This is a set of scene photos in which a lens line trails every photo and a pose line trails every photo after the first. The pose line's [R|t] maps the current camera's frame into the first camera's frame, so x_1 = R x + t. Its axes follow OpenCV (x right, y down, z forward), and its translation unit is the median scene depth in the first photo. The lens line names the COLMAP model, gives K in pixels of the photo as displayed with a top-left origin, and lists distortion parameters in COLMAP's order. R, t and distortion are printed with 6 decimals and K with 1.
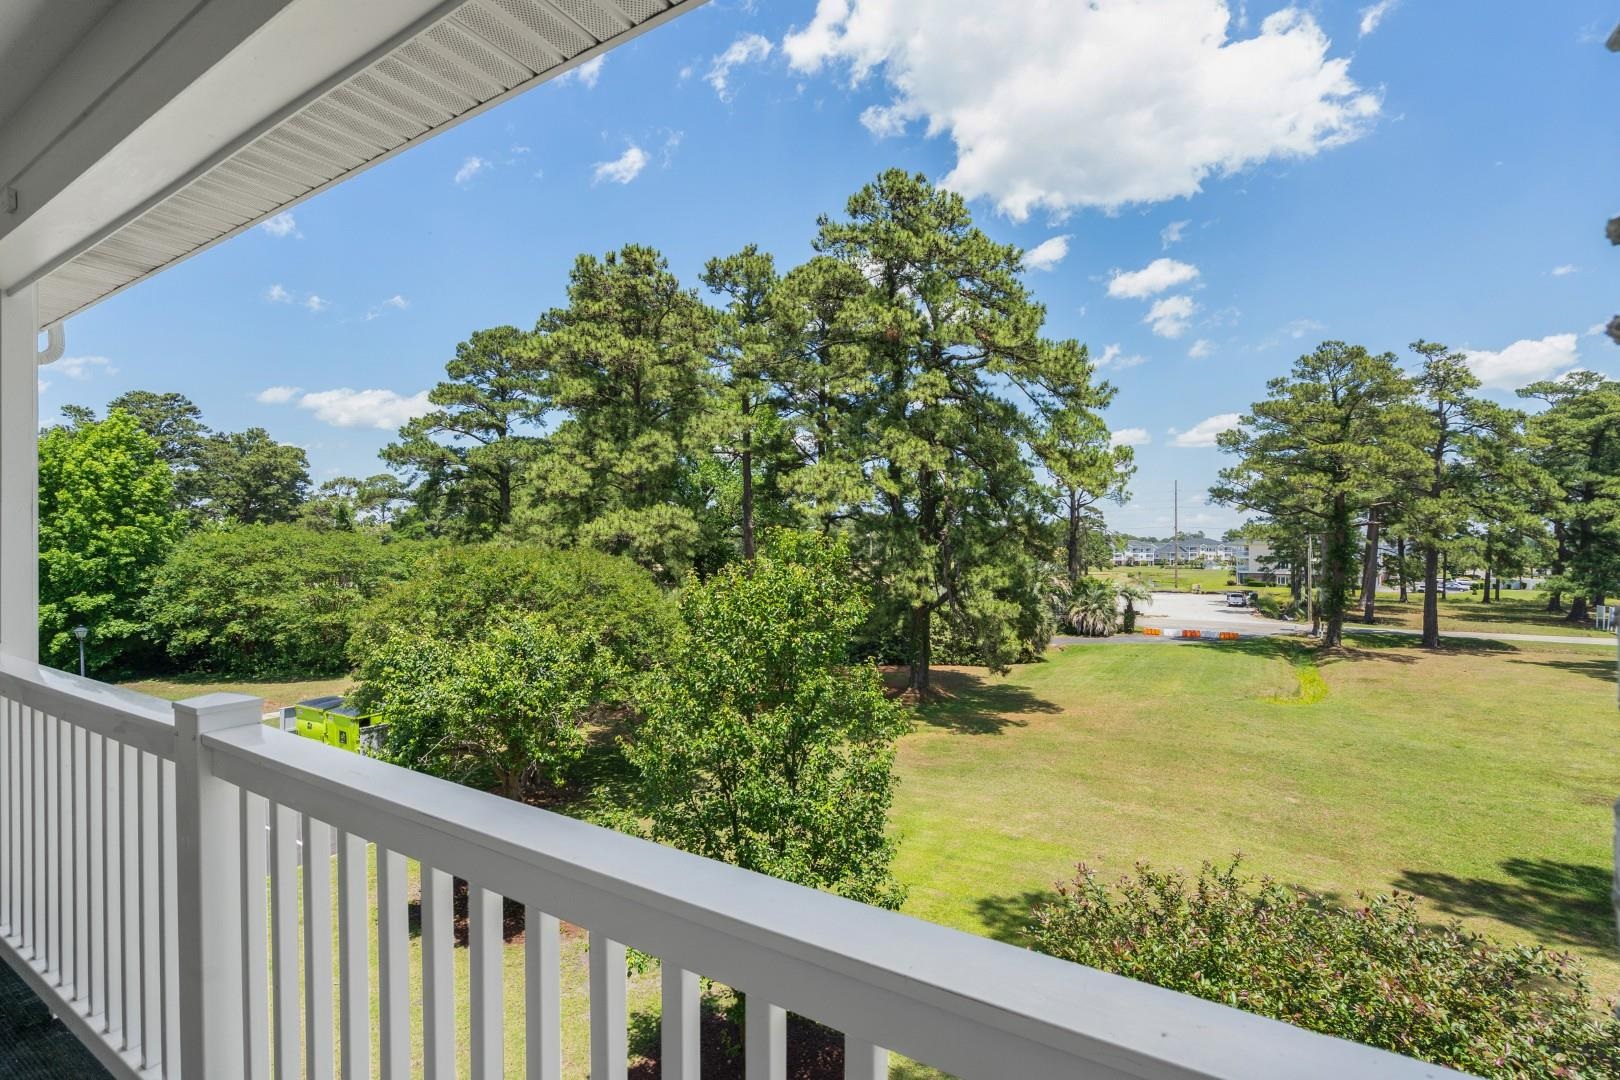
lens RADIAL K [[733.3, 0, 814.4], [0, 733.3, 550.9], [0, 0, 1]] dist [-0.001192, 0.000252]
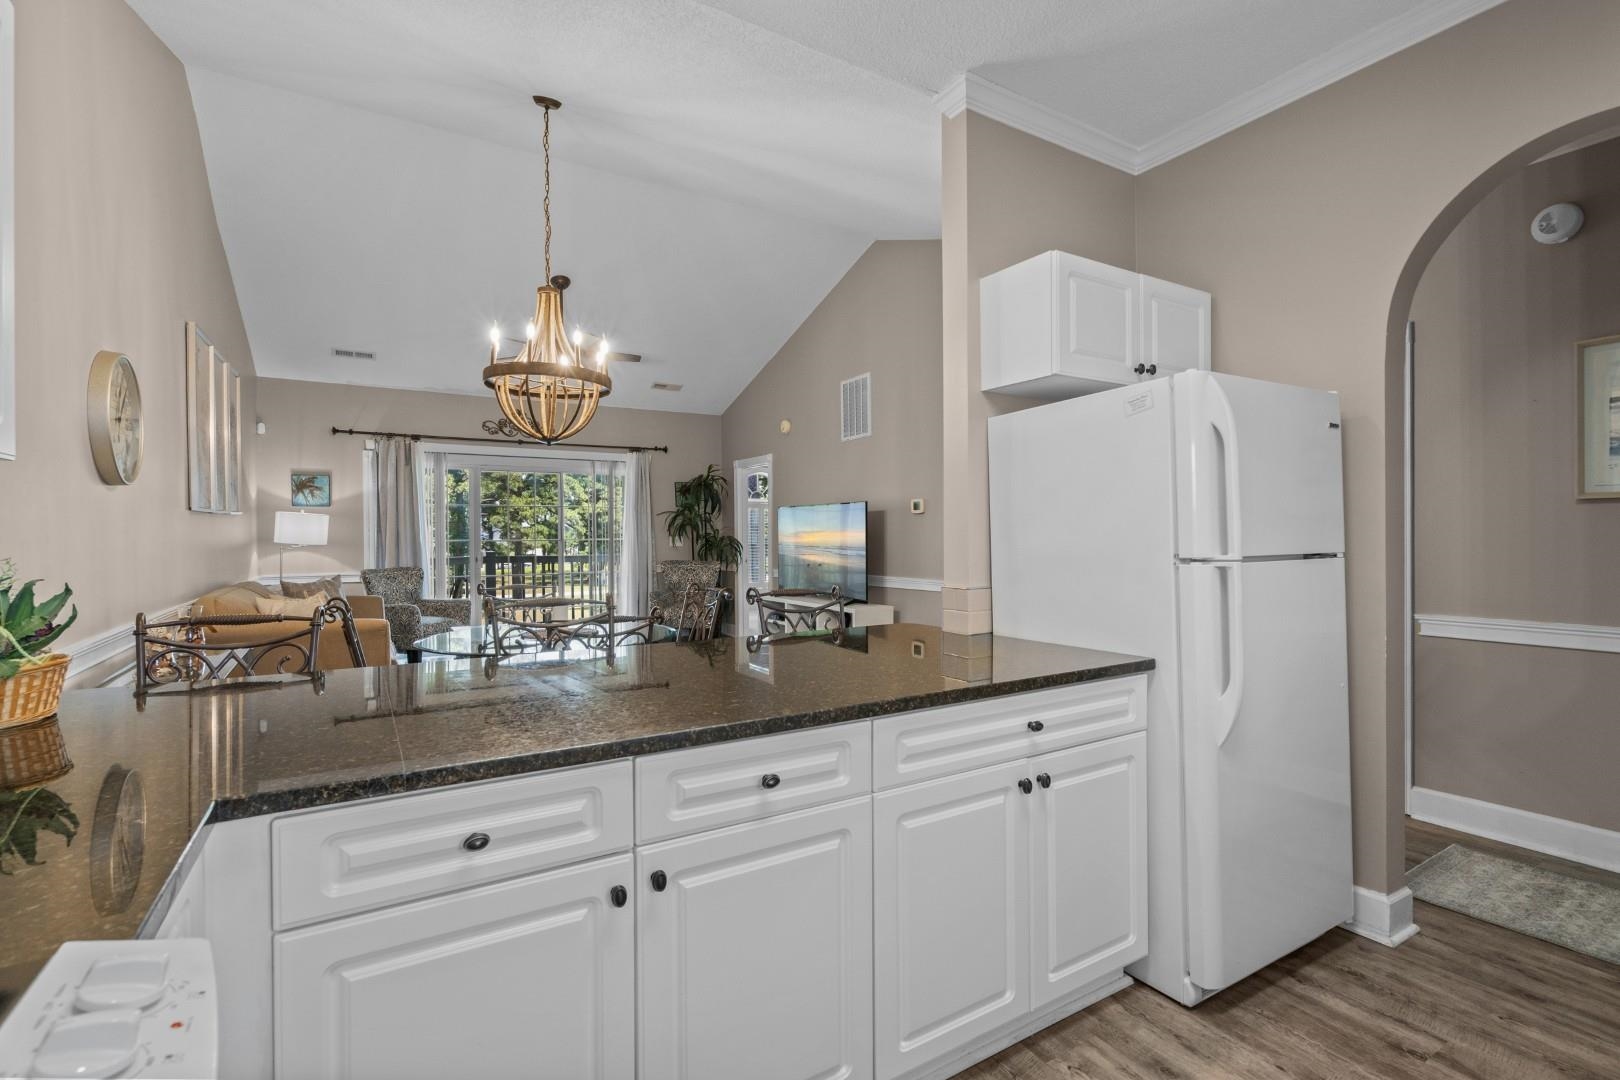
lens RADIAL K [[736.5, 0, 809.3], [0, 736.5, 538.2], [0, 0, 1]] dist [-0.001010, 0.000806]
pose [[0.454500, -0.012685, 0.890656, -0.215524], [0.012792, 0.999888, 0.007713, 0.003340], [-0.890655, 0.007888, 0.454612, -0.177265]]
